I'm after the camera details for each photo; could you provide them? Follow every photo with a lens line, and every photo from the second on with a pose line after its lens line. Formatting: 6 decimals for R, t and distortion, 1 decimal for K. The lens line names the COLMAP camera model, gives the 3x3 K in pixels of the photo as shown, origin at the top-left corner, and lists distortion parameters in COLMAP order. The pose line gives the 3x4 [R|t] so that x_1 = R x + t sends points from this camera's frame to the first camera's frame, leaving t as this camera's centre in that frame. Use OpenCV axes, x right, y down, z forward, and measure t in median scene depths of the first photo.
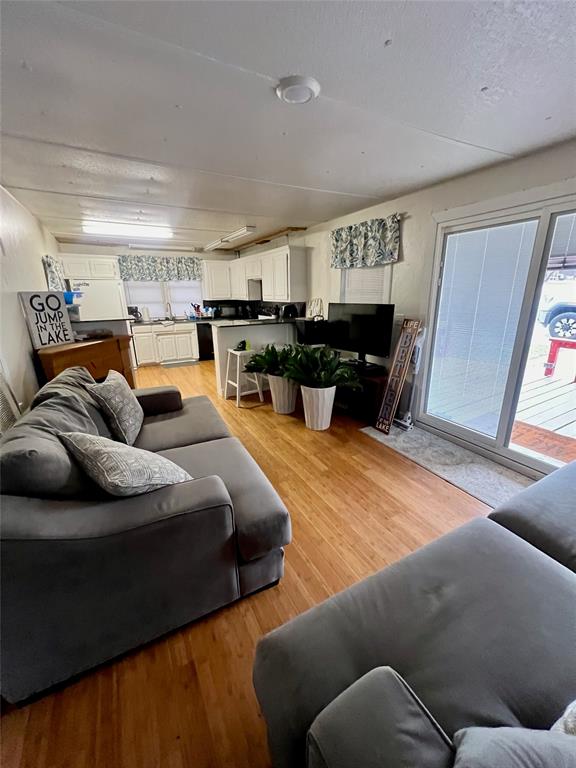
lens RADIAL K [[308.3, 0, 288.6], [0, 308.3, 383.7], [0, 0, 1]] dist [0.000531, 0.000014]
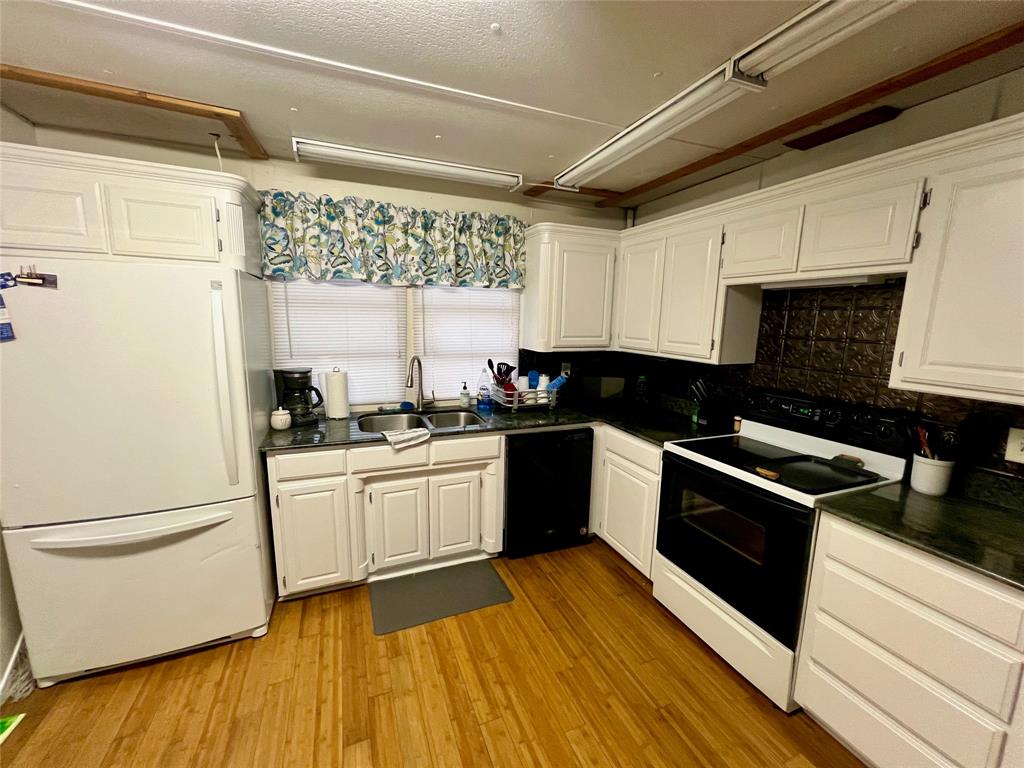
lens RADIAL K [[411.1, 0, 512.1], [0, 411.1, 383.5], [0, 0, 1]] dist [0.000531, 0.000014]
pose [[0.993012, 0.050061, -0.106865, -0.253474], [-0.064079, 0.989168, -0.132066, -0.190078], [0.099096, 0.137991, 0.985464, 0.619309]]
